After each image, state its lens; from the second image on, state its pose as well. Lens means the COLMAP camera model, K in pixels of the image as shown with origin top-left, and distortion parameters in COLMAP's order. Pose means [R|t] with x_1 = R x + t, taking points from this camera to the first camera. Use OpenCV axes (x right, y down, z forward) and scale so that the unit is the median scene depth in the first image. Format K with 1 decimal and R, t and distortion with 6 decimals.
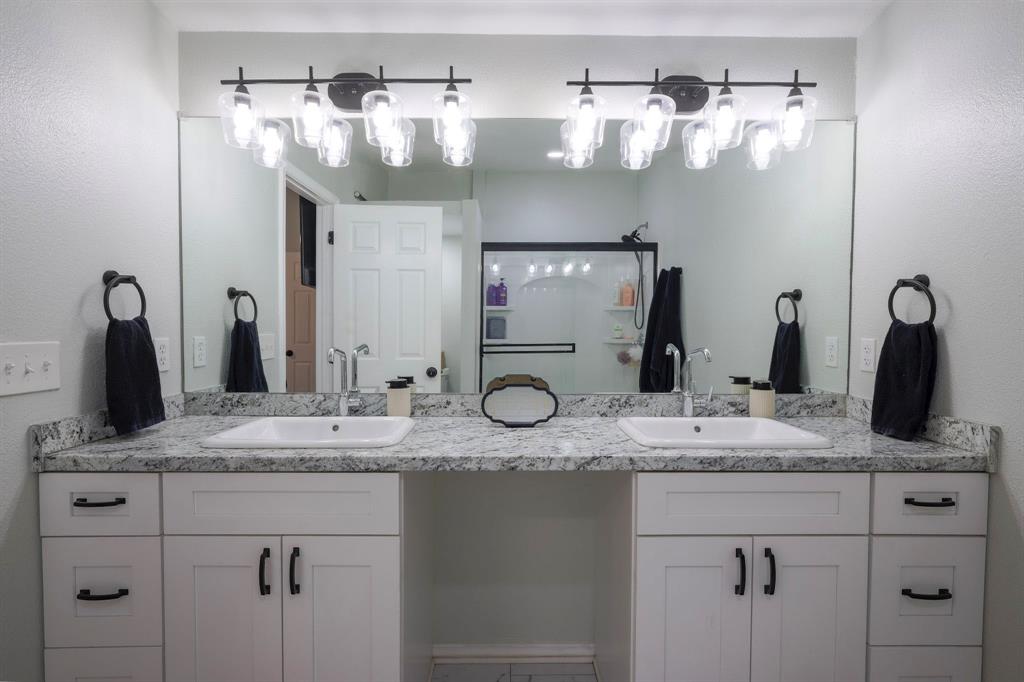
lens RADIAL K [[502.0, 0, 512.4], [0, 502.0, 340.1], [0, 0, 1]] dist [0.000000, 0.000122]
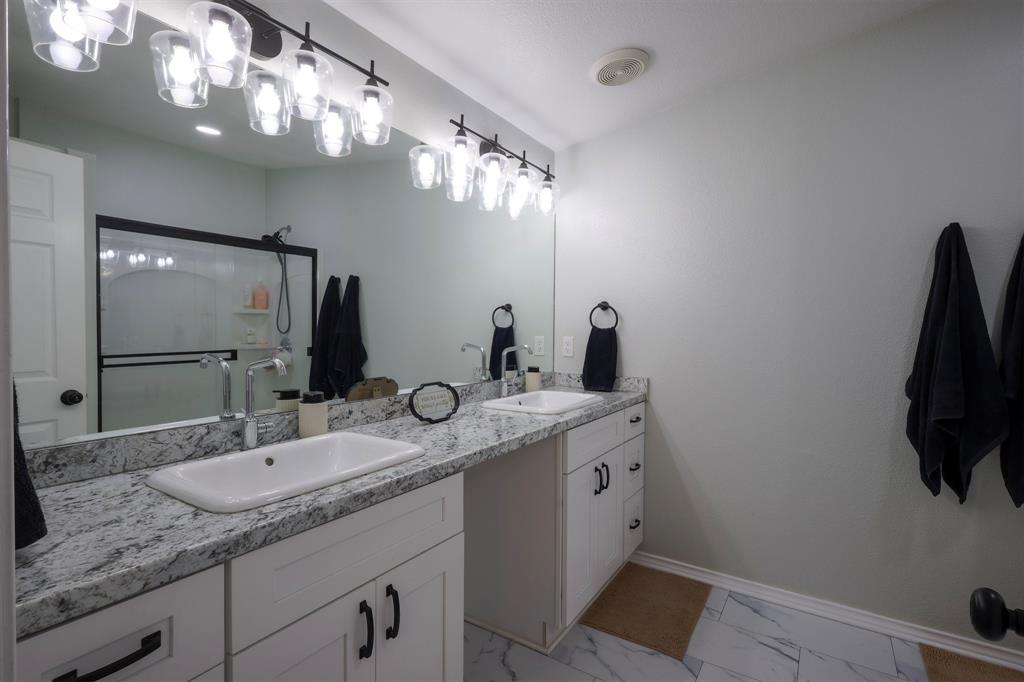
lens RADIAL K [[483.7, 0, 514.0], [0, 483.7, 342.9], [0, 0, 1]] dist [0.001557, 0.000484]
pose [[0.557645, -0.024559, 0.829716, -0.717389], [0.024482, 0.999614, 0.013134, -0.008589], [-0.829718, 0.012989, 0.558031, 0.250509]]
